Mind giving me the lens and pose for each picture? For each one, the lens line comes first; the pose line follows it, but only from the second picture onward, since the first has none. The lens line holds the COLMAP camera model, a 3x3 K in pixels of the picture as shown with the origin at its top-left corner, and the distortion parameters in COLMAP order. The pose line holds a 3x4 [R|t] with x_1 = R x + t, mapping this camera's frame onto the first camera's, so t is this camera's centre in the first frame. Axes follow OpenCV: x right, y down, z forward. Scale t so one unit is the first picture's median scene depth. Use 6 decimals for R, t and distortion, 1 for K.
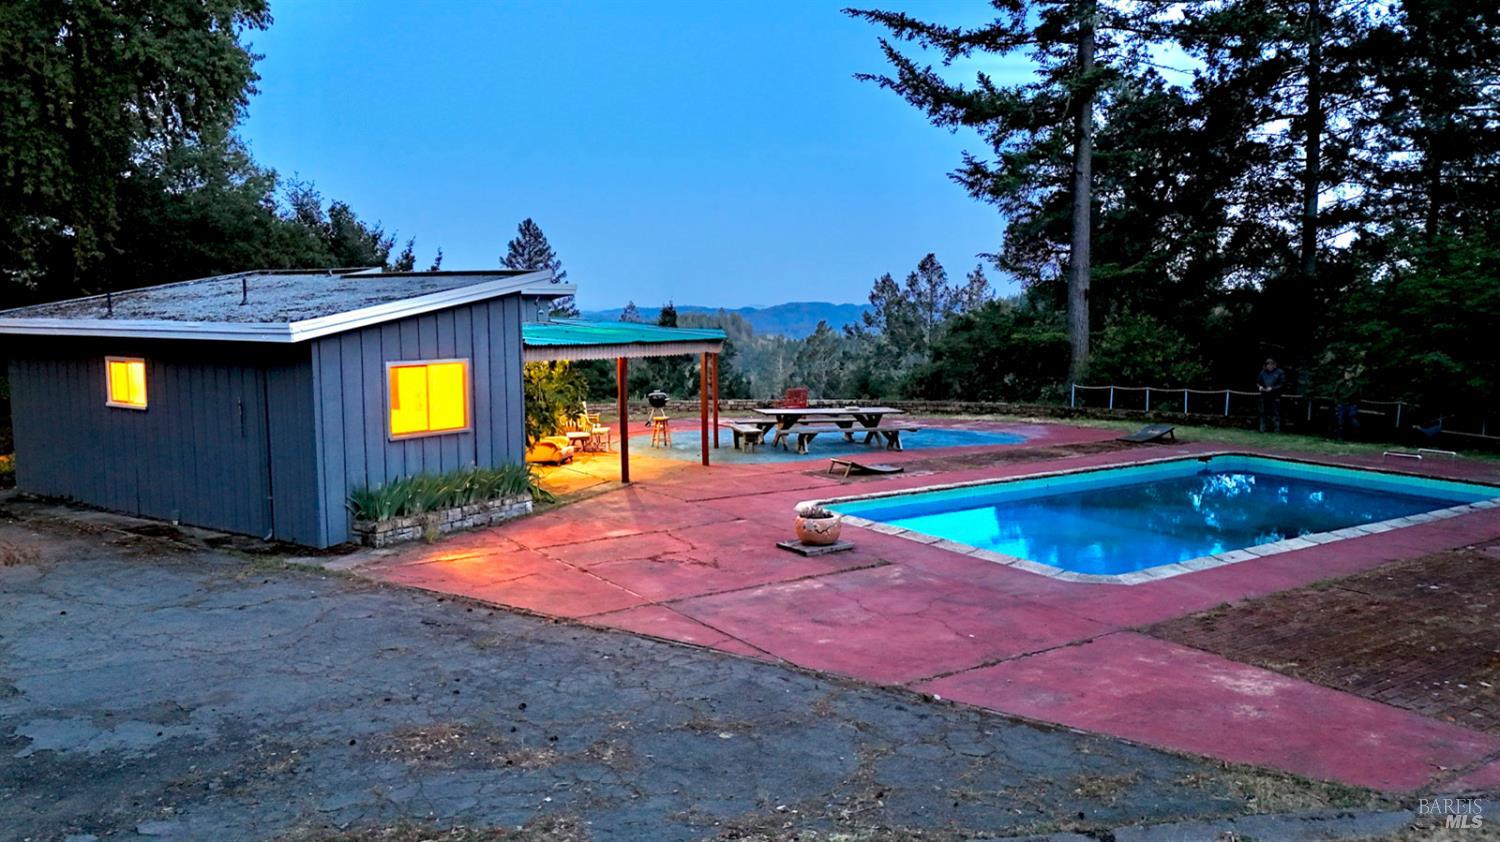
lens RADIAL K [[1100.1, 0, 750.3], [0, 1100.1, 411.0], [0, 0, 1]] dist [0.081464, -0.067386]
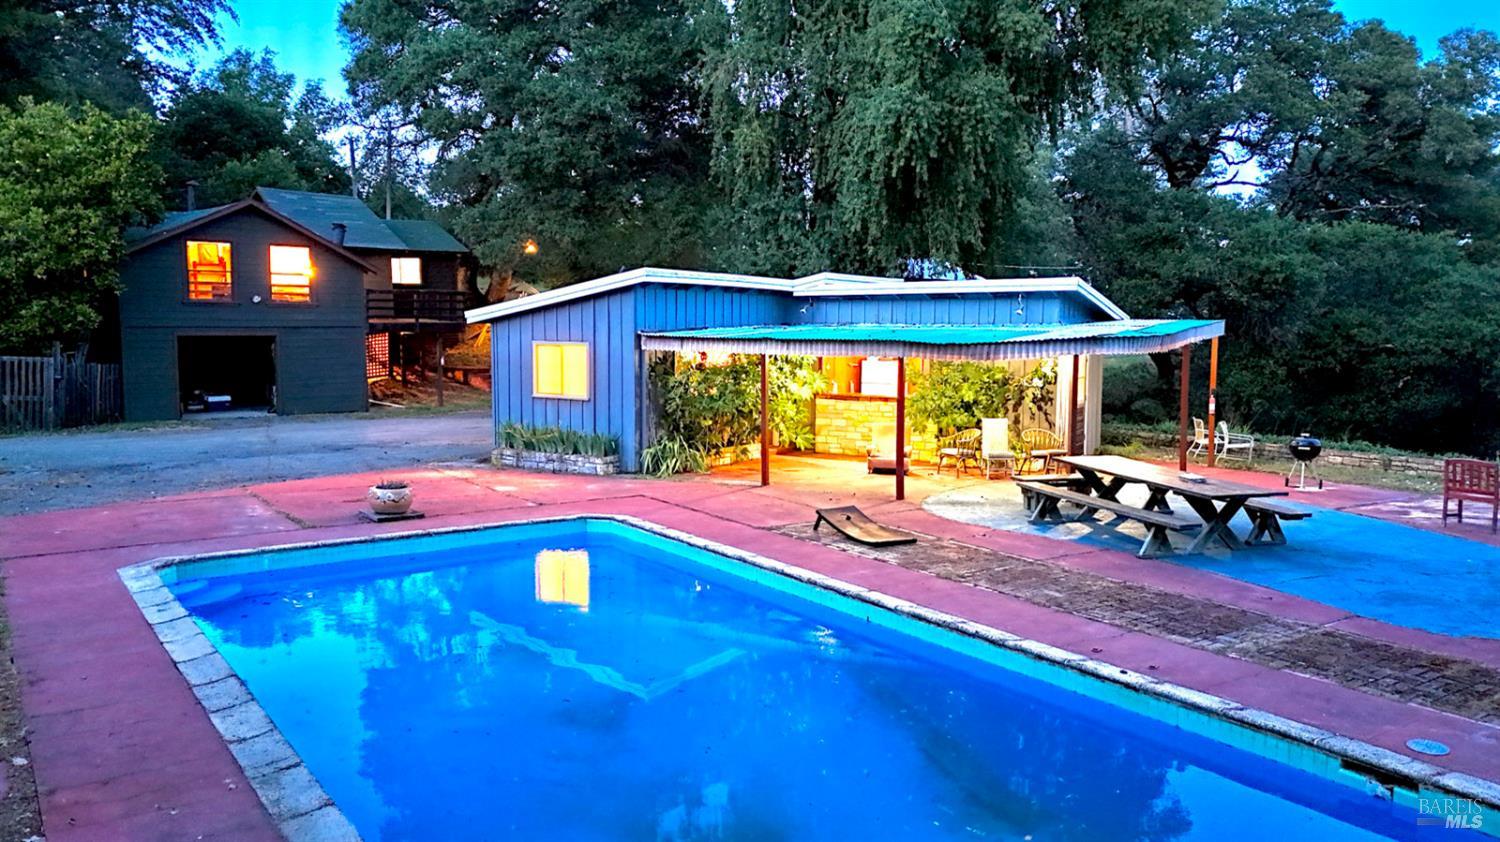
lens RADIAL K [[1100.1, 0, 750.3], [0, 1100.1, 411.0], [0, 0, 1]] dist [0.081464, -0.067386]
pose [[0.044456, 0.089846, -0.994963, 0.978010], [-0.100139, 0.991332, 0.085044, -0.093678], [0.993980, 0.095854, 0.053068, 1.106222]]
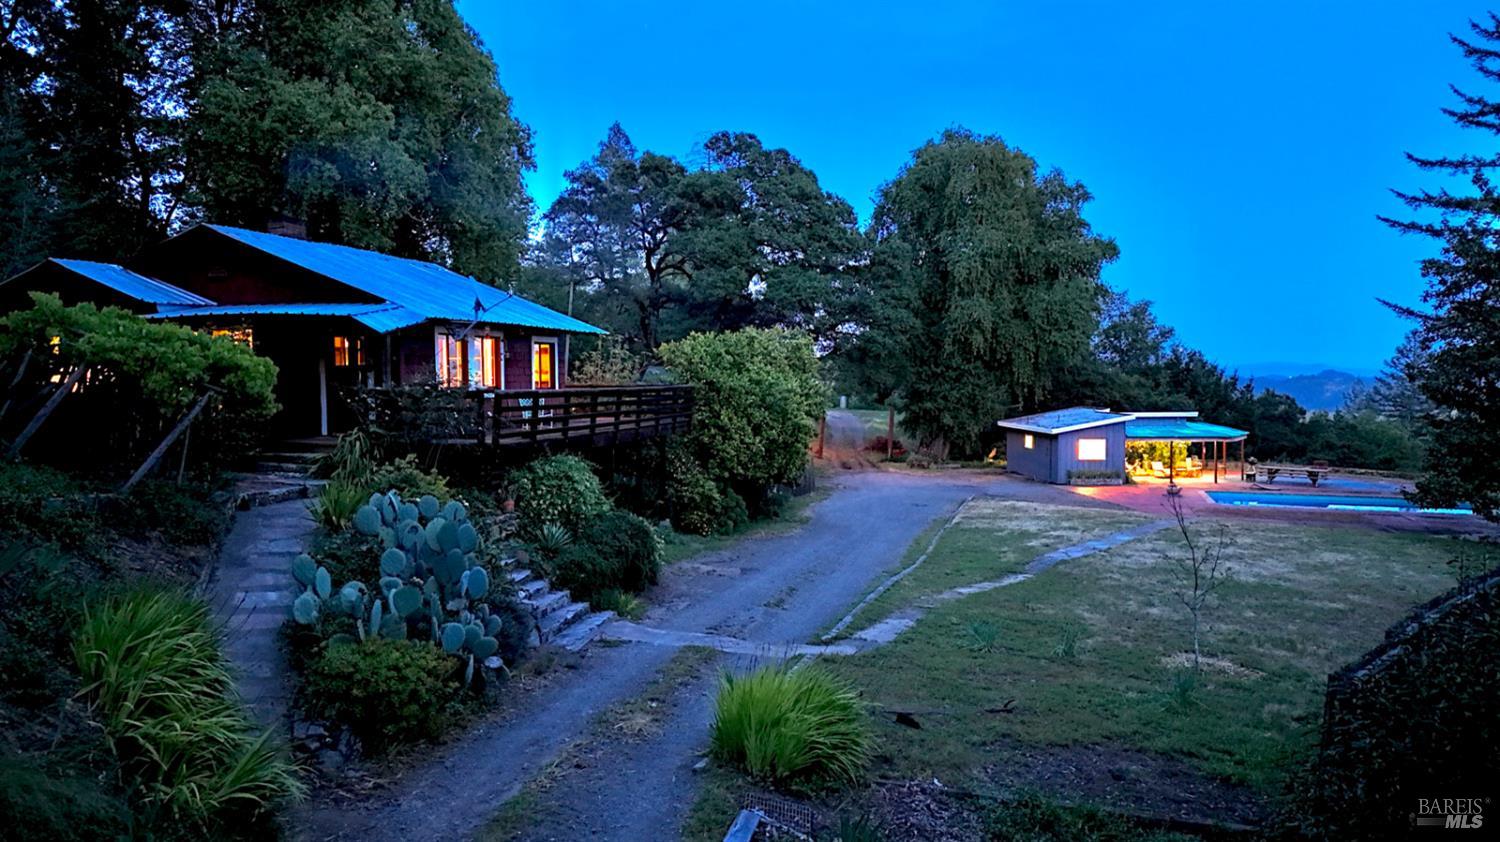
lens RADIAL K [[1102.2, 0, 750.0], [0, 1102.2, 421.0], [0, 0, 1]] dist [0.050732, -0.060928]
pose [[0.637662, 0.036512, -0.769450, 1.767285], [-0.076521, 0.996938, -0.016108, 0.038897], [0.766506, 0.069151, 0.638503, -2.187203]]
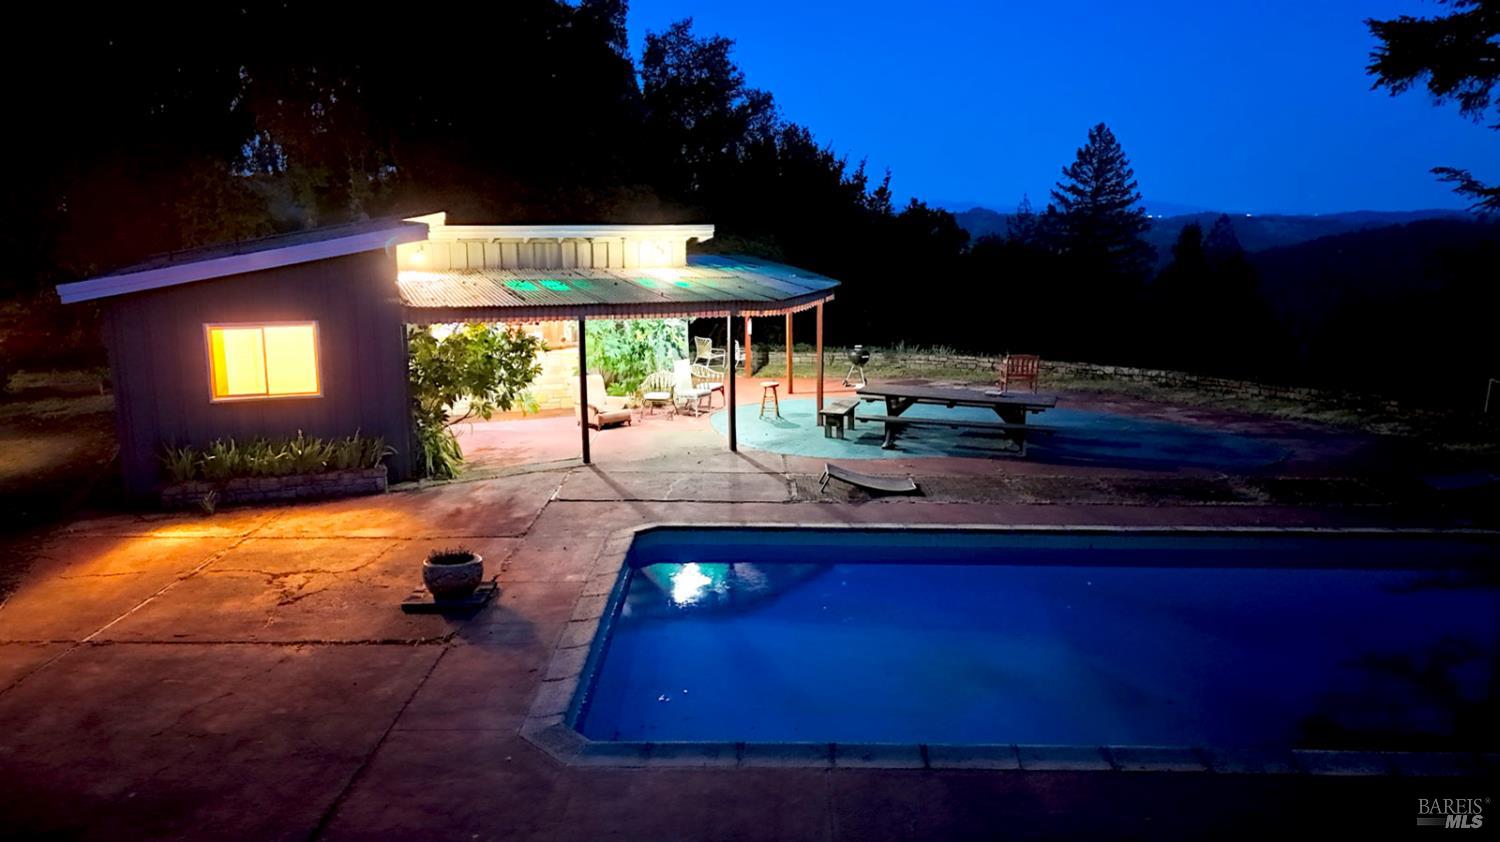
lens RADIAL K [[1100.1, 0, 750.3], [0, 1100.1, 411.0], [0, 0, 1]] dist [0.081464, -0.067386]
pose [[0.825809, 0.107499, -0.553610, 0.581005], [-0.060493, 0.992886, 0.102559, -0.090314], [0.560696, -0.051205, 0.826437, 0.408384]]
